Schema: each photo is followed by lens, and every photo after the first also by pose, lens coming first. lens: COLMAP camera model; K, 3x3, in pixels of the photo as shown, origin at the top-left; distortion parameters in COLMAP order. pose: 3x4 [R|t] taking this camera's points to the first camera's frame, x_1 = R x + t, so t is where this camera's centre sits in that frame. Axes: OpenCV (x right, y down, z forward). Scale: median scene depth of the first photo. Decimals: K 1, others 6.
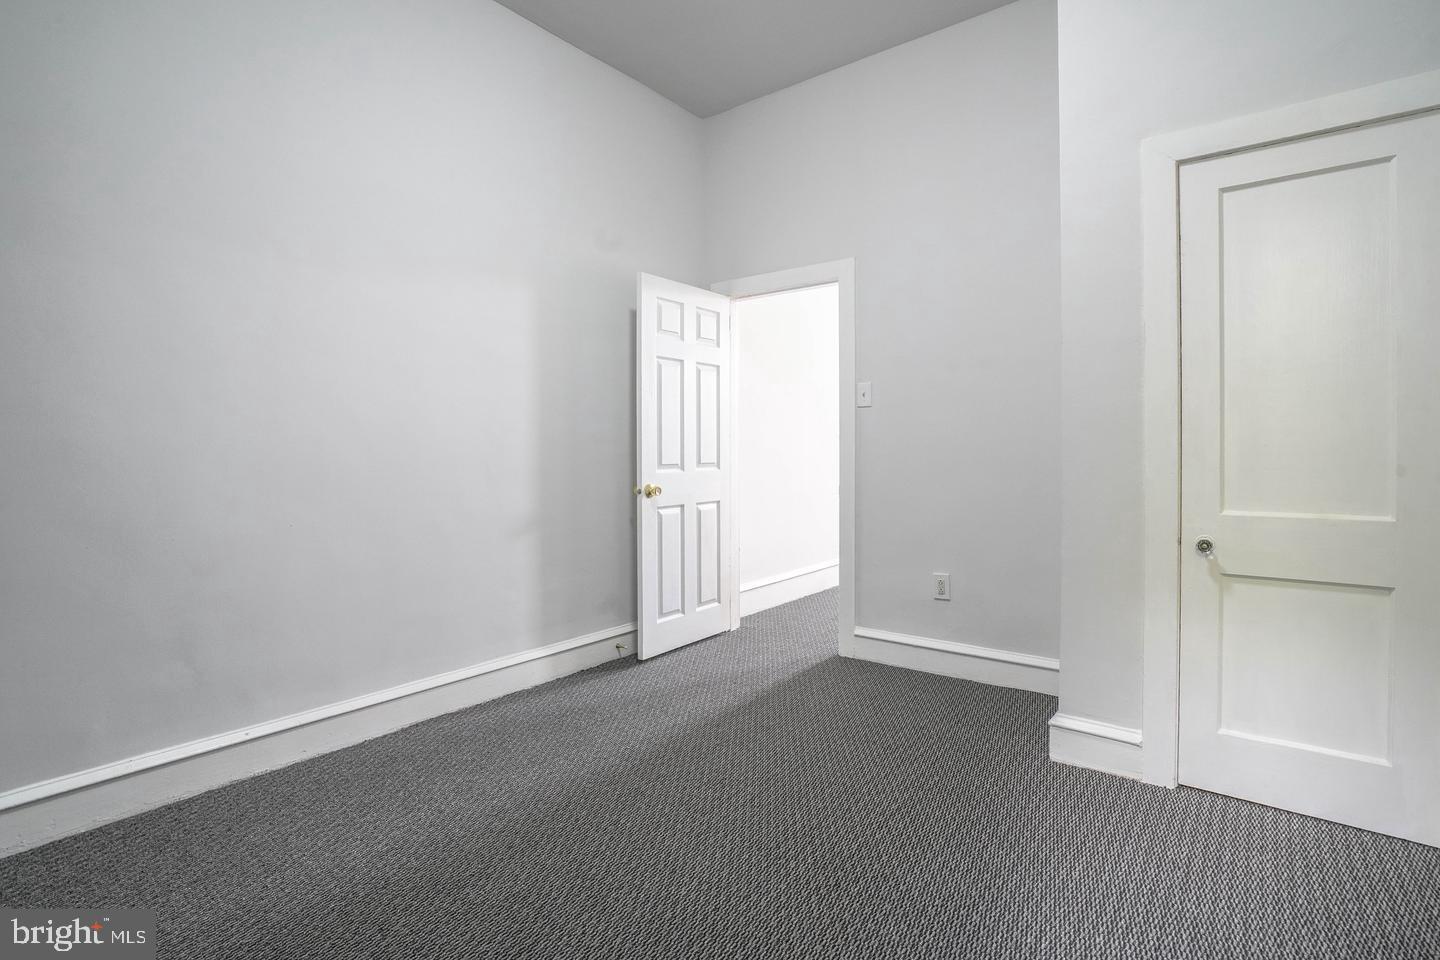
lens RADIAL K [[687.3, 0, 712.9], [0, 687.3, 451.3], [0, 0, 1]] dist [-0.058588, 0.018659]
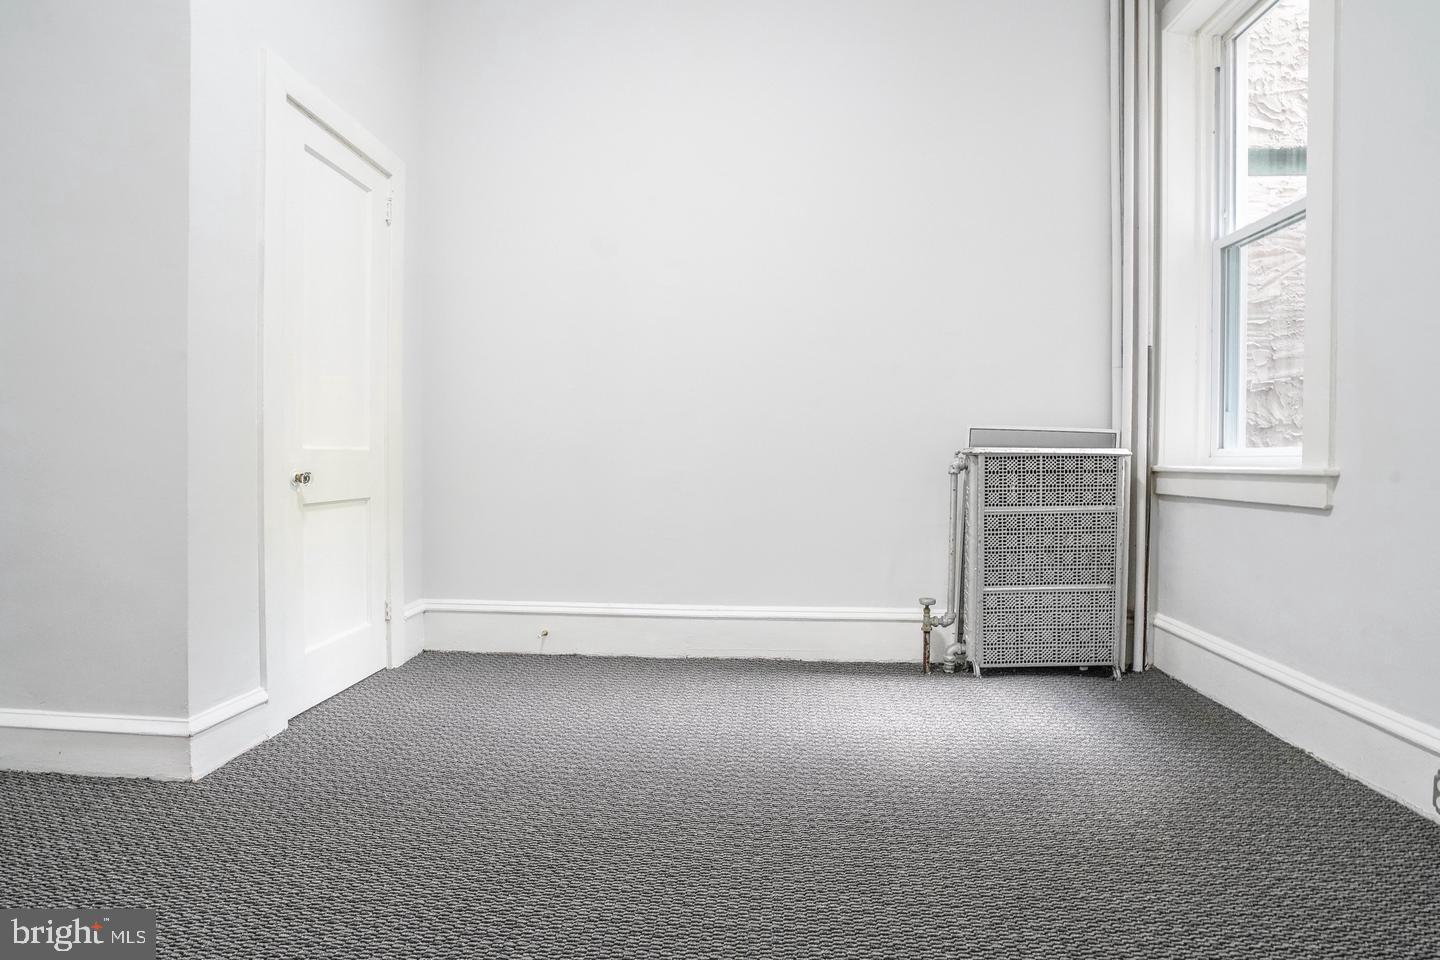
lens RADIAL K [[675.5, 0, 720.0], [0, 675.5, 480.0], [0, 0, 1]] dist [-0.065936, 0.018530]
pose [[-0.571935, -0.019783, 0.820060, -0.451830], [0.004047, 0.999629, 0.026937, 0.111114], [-0.820289, 0.018725, -0.571643, 0.985263]]
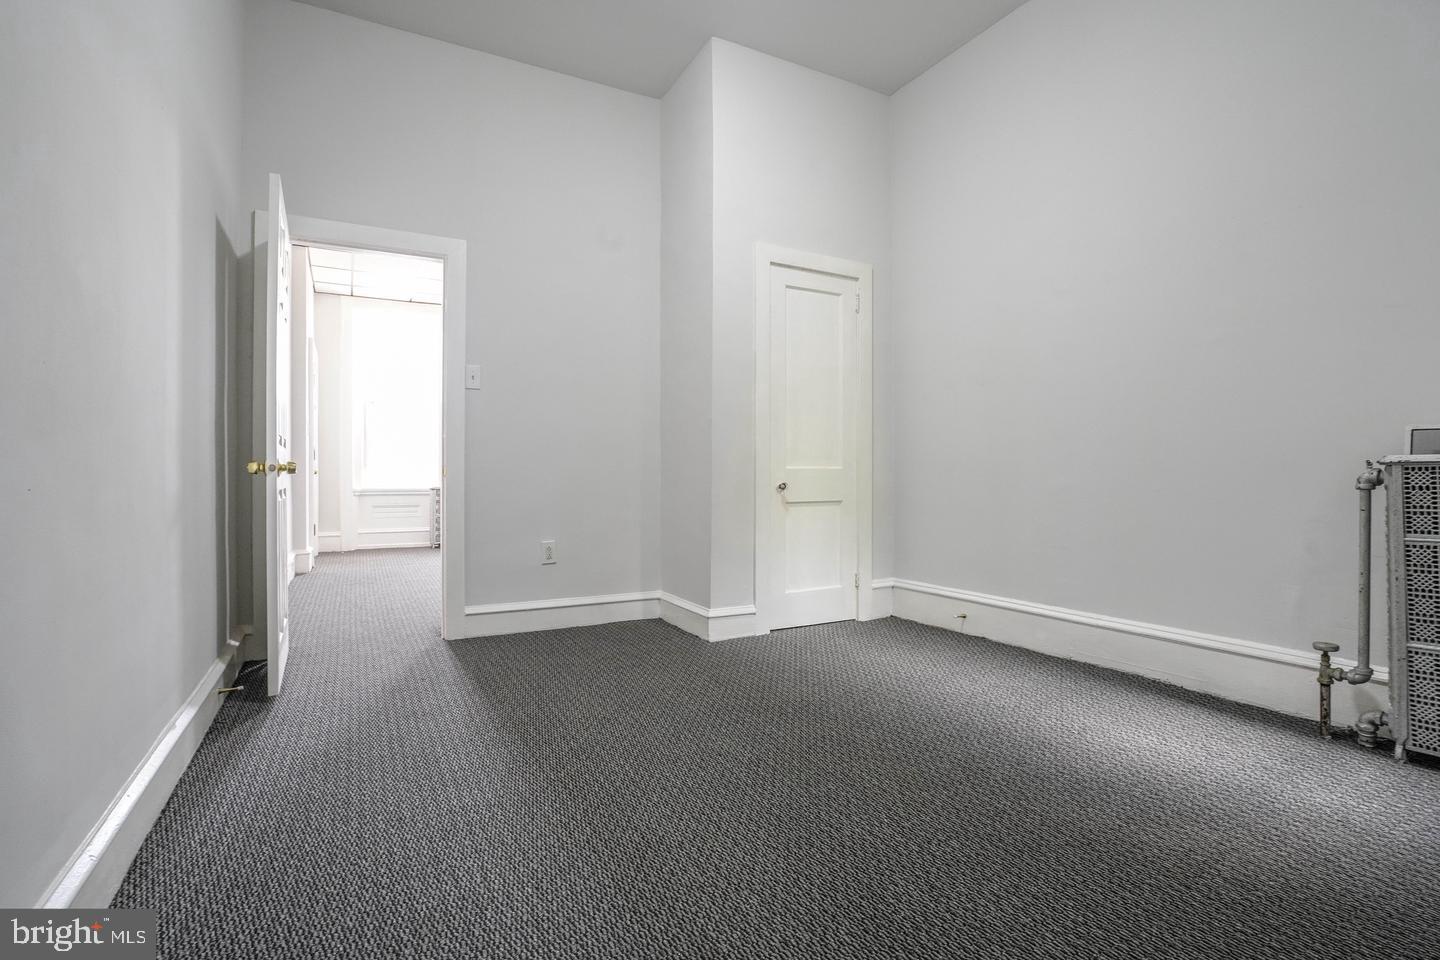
lens RADIAL K [[675.5, 0, 720.0], [0, 675.5, 480.0], [0, 0, 1]] dist [-0.065936, 0.018530]
pose [[0.384427, -0.000858, 0.923155, -0.890299], [0.004821, 0.999988, -0.001079, 0.117397], [-0.923143, 0.004865, 0.384426, 0.442561]]
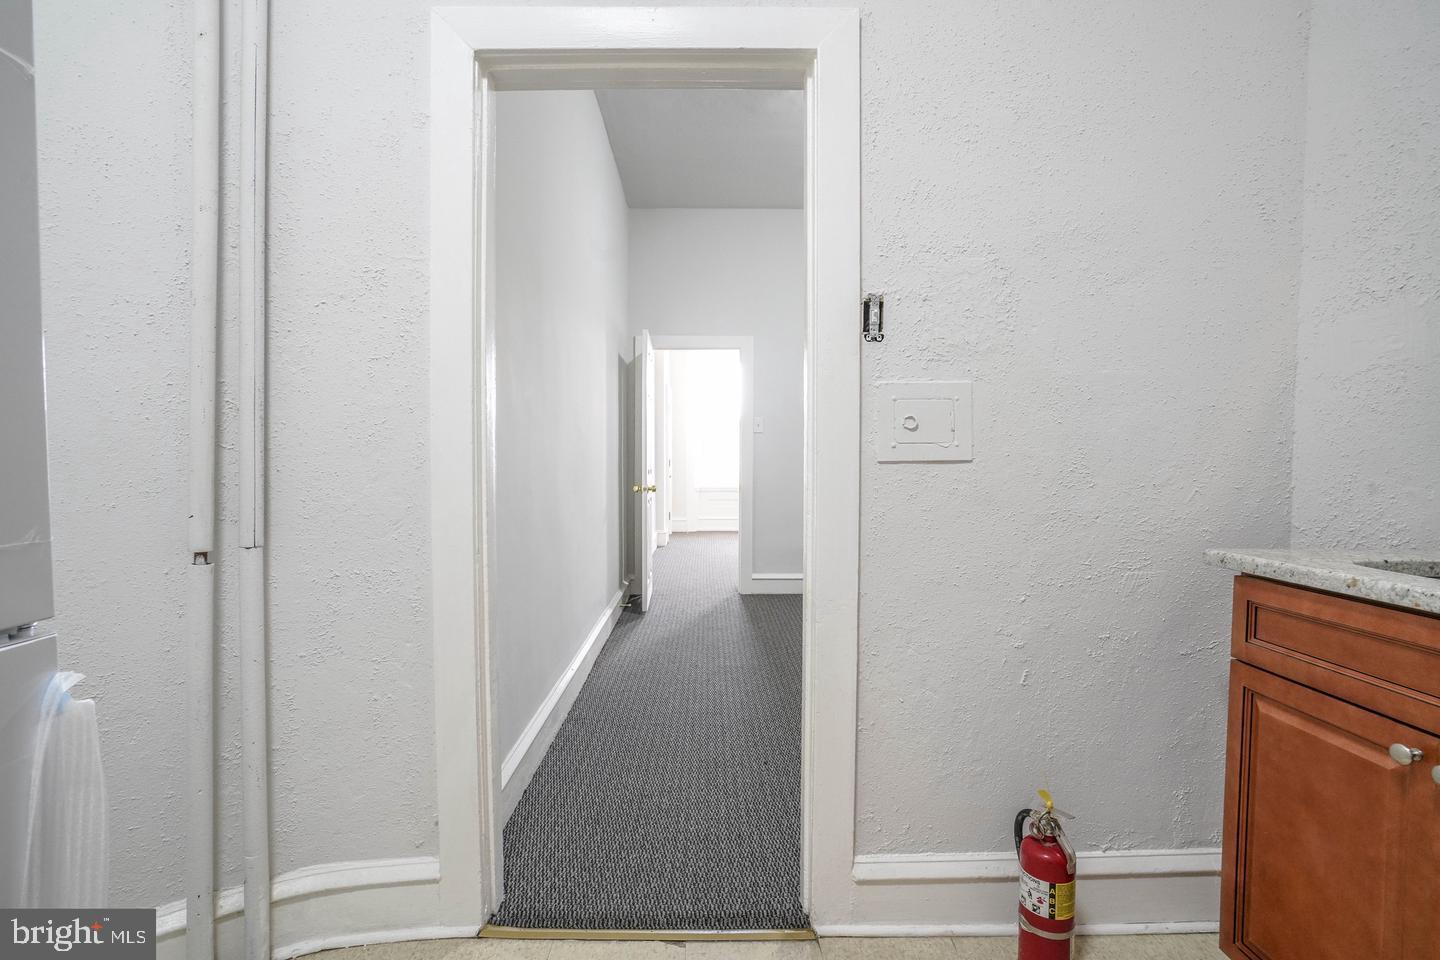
lens RADIAL K [[675.5, 0, 720.0], [0, 675.5, 480.0], [0, 0, 1]] dist [-0.065936, 0.018530]
pose [[0.769223, -0.011078, 0.638885, -1.327089], [-0.001252, 0.999822, 0.018845, 0.022571], [-0.638979, -0.015296, 0.769072, -0.208479]]
